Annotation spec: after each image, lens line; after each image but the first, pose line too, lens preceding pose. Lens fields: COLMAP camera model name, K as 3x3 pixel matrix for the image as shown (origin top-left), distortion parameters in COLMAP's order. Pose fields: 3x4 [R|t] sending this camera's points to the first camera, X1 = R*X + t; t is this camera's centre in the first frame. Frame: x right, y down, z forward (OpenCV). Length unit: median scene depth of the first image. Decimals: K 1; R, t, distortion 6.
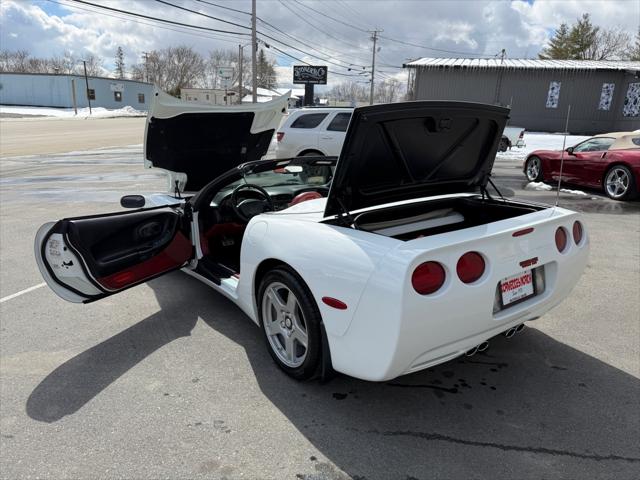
lens RADIAL K [[452.3, 0, 317.7], [0, 452.3, 240.2], [0, 0, 1]] dist [0.021298, -0.030136]
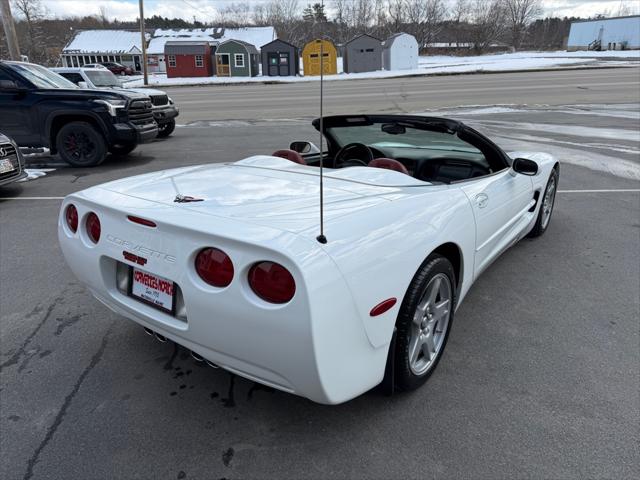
lens RADIAL K [[452.3, 0, 319.1], [0, 452.3, 240.9], [0, 0, 1]] dist [0.021298, -0.030136]
pose [[0.296206, 0.327165, -0.897343, 0.280664], [-0.224911, 0.936977, 0.267374, -0.059322], [0.928266, 0.122625, 0.351121, 0.223191]]
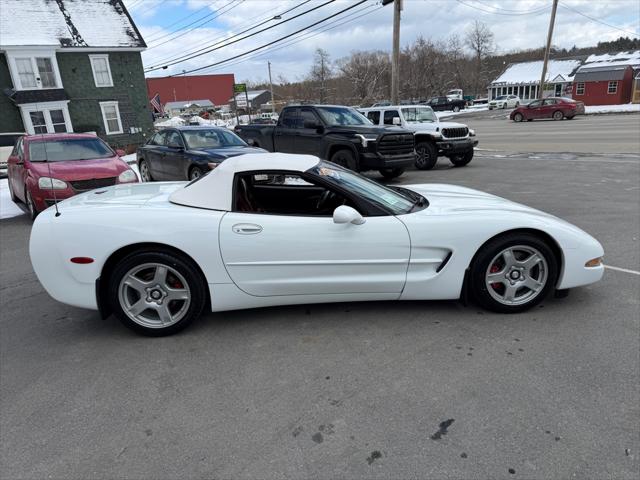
lens RADIAL K [[452.3, 0, 321.7], [0, 452.3, 238.7], [0, 0, 1]] dist [0.021298, -0.030136]
pose [[-0.537129, 0.245275, -0.807052, 0.301933], [-0.171607, 0.905003, 0.389256, -0.155876], [0.825859, 0.347577, -0.444012, 0.565866]]
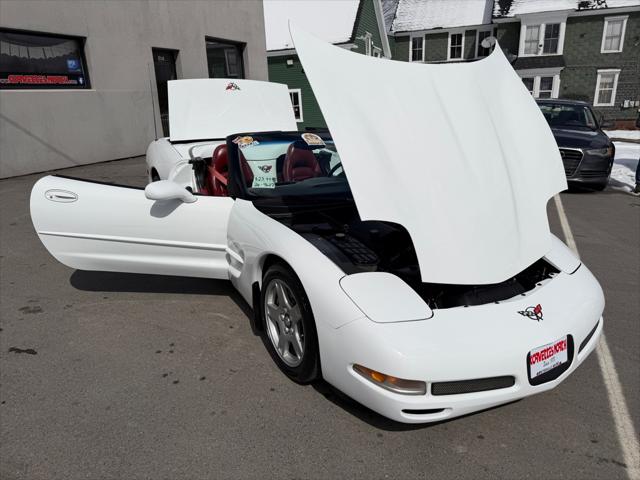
lens RADIAL K [[452.3, 0, 318.3], [0, 452.3, 242.4], [0, 0, 1]] dist [0.021298, -0.030136]
pose [[-0.996100, -0.041837, 0.077687, -0.062645], [0.007384, 0.837829, 0.545883, -0.188833], [-0.087927, 0.544327, -0.834252, 0.713726]]
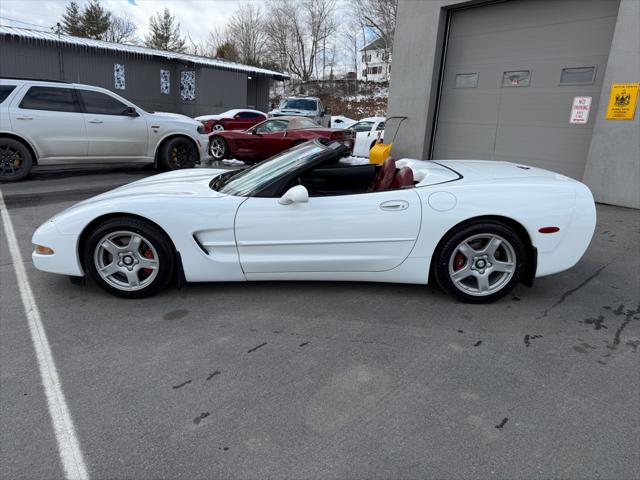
lens RADIAL K [[452.3, 0, 315.6], [0, 452.3, 240.4], [0, 0, 1]] dist [0.021298, -0.030136]
pose [[0.584142, -0.207537, 0.784670, -0.340005], [0.175277, 0.976201, 0.127712, -0.033421], [-0.792500, 0.062932, 0.606616, 0.143803]]
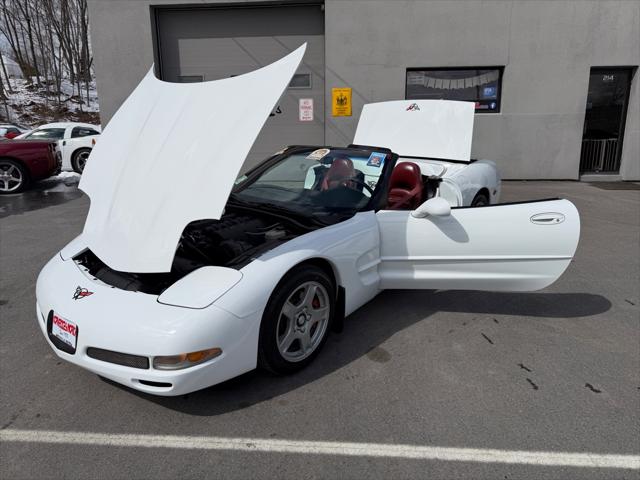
lens RADIAL K [[452.3, 0, 319.2], [0, 452.3, 240.1], [0, 0, 1]] dist [0.021298, -0.030136]
pose [[-0.258592, -0.256447, 0.931325, -0.389802], [0.250150, 0.913452, 0.320982, -0.120651], [-0.933036, 0.315974, -0.172061, 0.468680]]
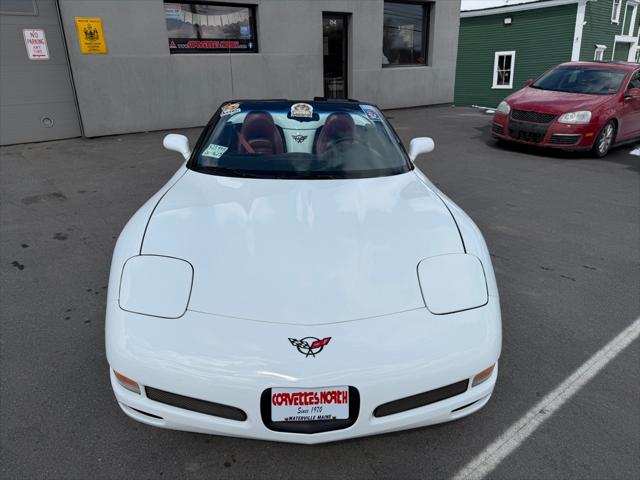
lens RADIAL K [[452.3, 0, 319.4], [0, 452.3, 237.3], [0, 0, 1]] dist [0.021298, -0.030136]
pose [[-0.836547, -0.219651, 0.501939, -0.220465], [0.126253, 0.814187, 0.566709, -0.174041], [-0.533151, 0.537450, -0.653374, 0.635923]]
